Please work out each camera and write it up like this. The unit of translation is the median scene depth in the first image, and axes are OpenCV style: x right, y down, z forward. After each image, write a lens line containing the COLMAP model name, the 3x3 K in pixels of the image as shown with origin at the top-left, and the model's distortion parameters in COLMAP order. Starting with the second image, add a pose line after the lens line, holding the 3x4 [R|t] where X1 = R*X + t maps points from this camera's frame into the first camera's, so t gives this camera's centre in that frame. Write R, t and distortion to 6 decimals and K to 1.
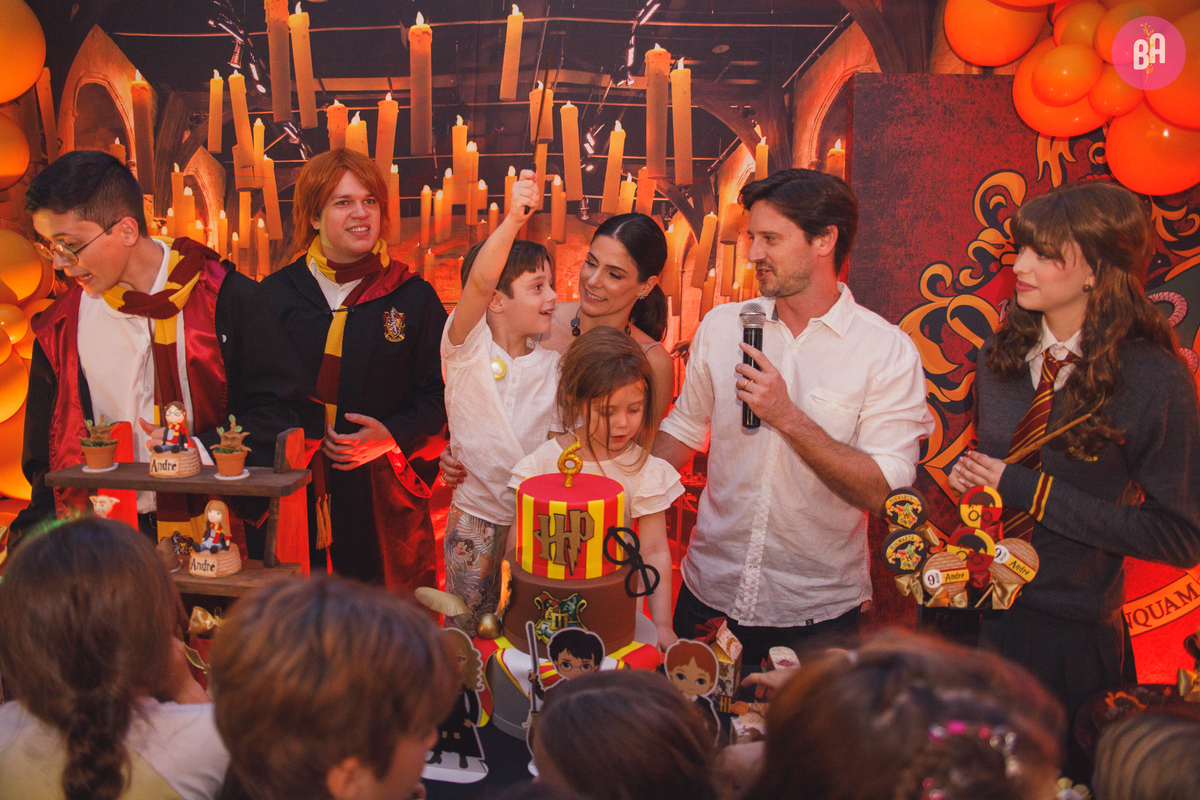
lens RADIAL K [[834.5, 0, 551.3], [0, 834.5, 373.7], [0, 0, 1]] dist [-0.079347, 0.035964]
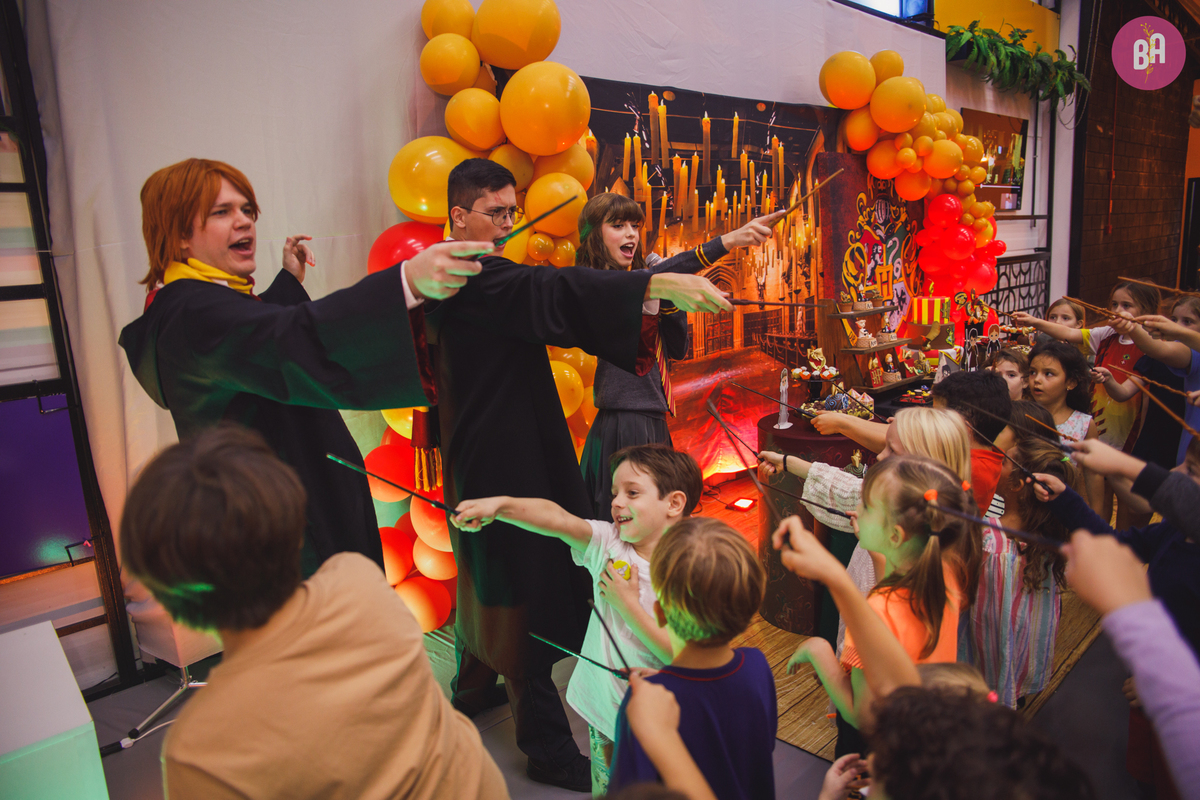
lens RADIAL K [[805.4, 0, 607.0], [0, 805.4, 398.4], [0, 0, 1]] dist [-0.094472, 0.057250]
pose [[0.672302, -0.187107, 0.716241, -1.773449], [0.169898, 0.980704, 0.096718, 0.005518], [-0.720517, 0.056664, 0.691118, -0.094745]]
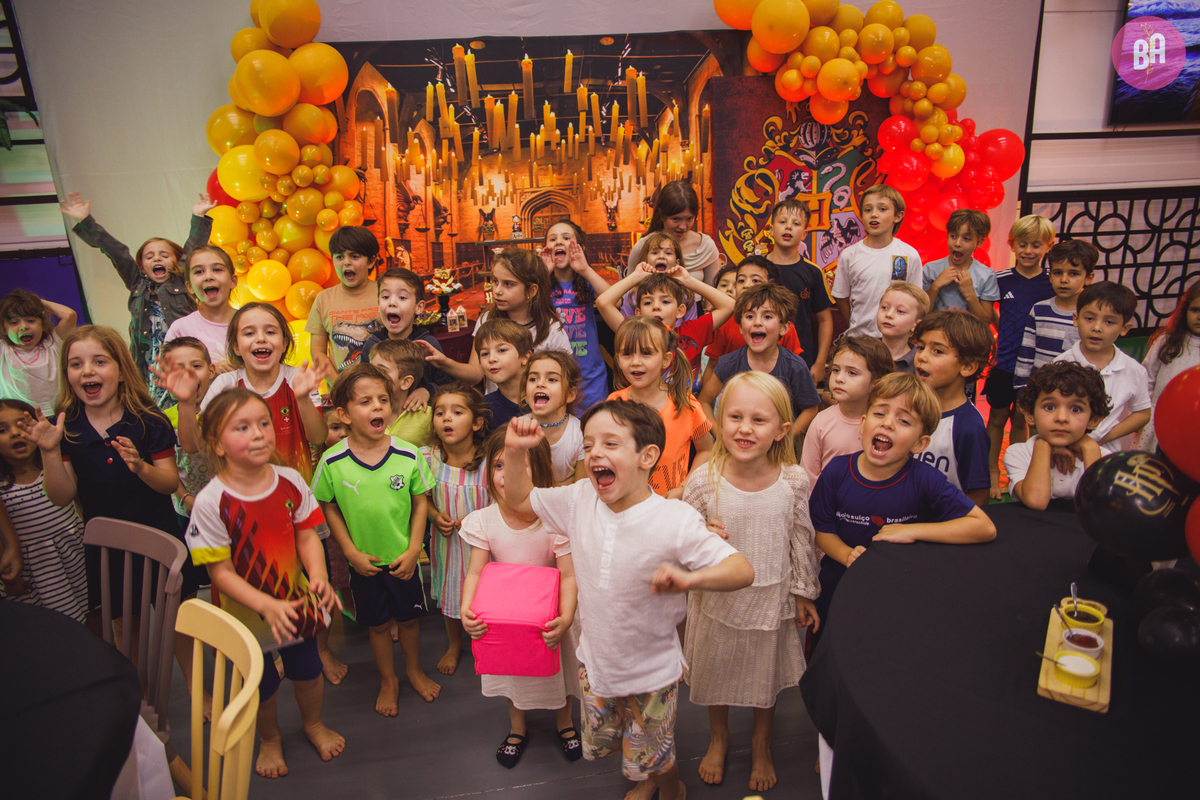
lens RADIAL K [[805.4, 0, 598.0], [0, 805.4, 394.4], [0, 0, 1]] dist [-0.094472, 0.057250]
pose [[0.969423, -0.119299, 0.214444, -0.533194], [0.086920, 0.984151, 0.154568, 0.149990], [-0.229486, -0.131203, 0.964428, -1.213078]]
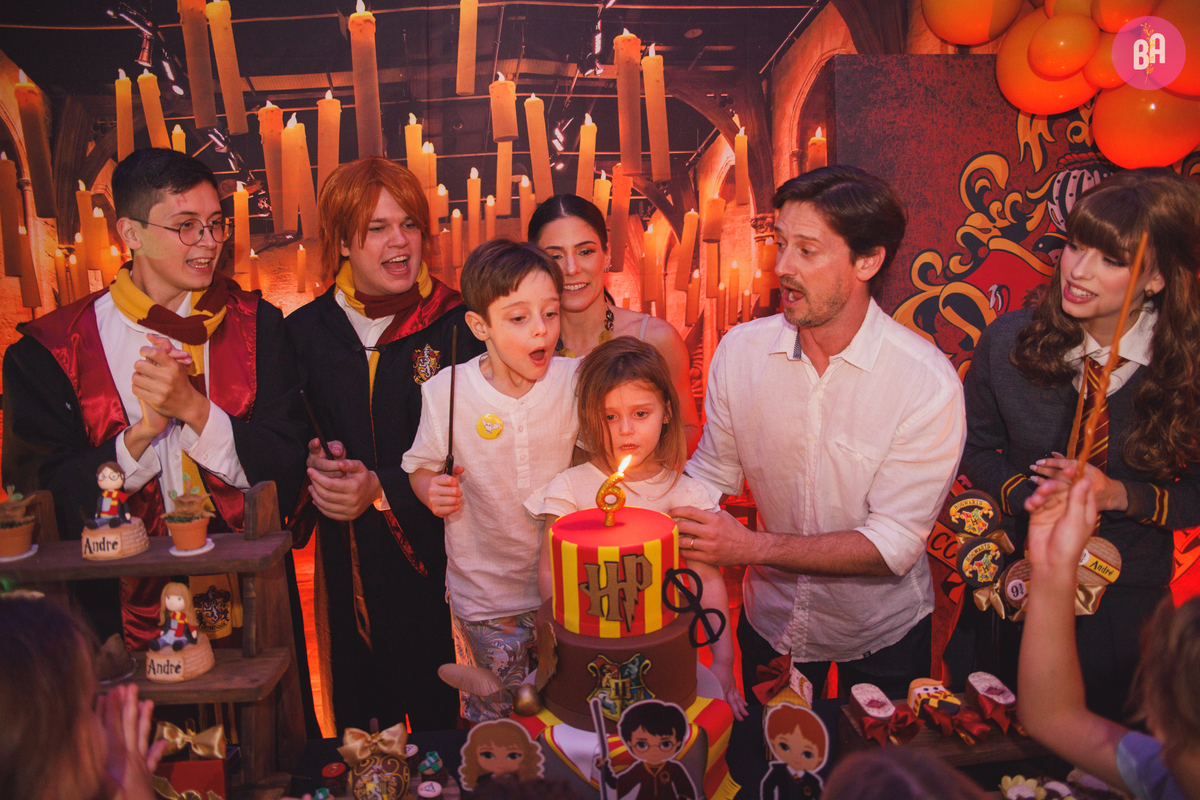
lens RADIAL K [[805.4, 0, 585.4], [0, 805.4, 410.2], [0, 0, 1]] dist [-0.094472, 0.057250]
pose [[0.989014, -0.073312, 0.128362, -0.059202], [0.070039, 0.997098, 0.029832, -0.003962], [-0.130176, -0.020514, 0.991279, 0.118595]]
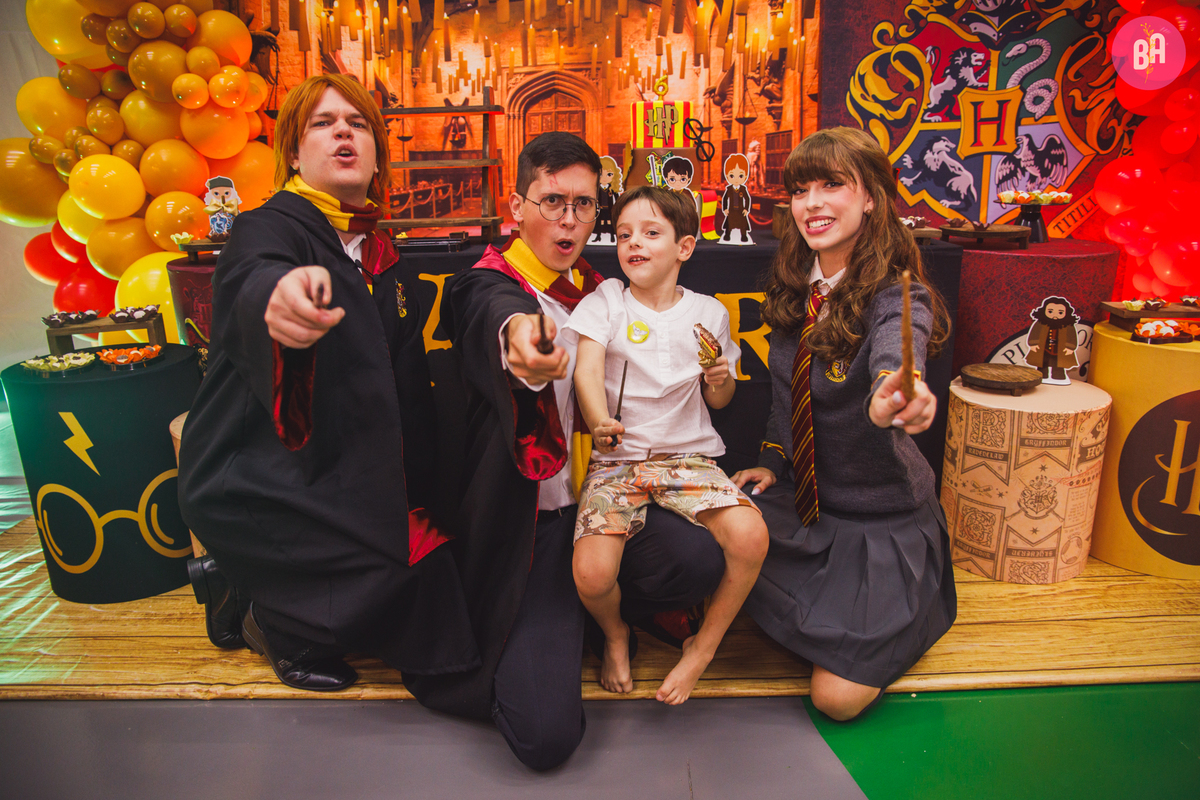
lens RADIAL K [[805.4, 0, 607.9], [0, 805.4, 378.0], [0, 0, 1]] dist [-0.094472, 0.057250]
pose [[0.997478, -0.045717, 0.054284, -0.121403], [0.038660, 0.991454, 0.124599, 0.291431], [-0.059517, -0.122186, 0.990721, -0.421120]]
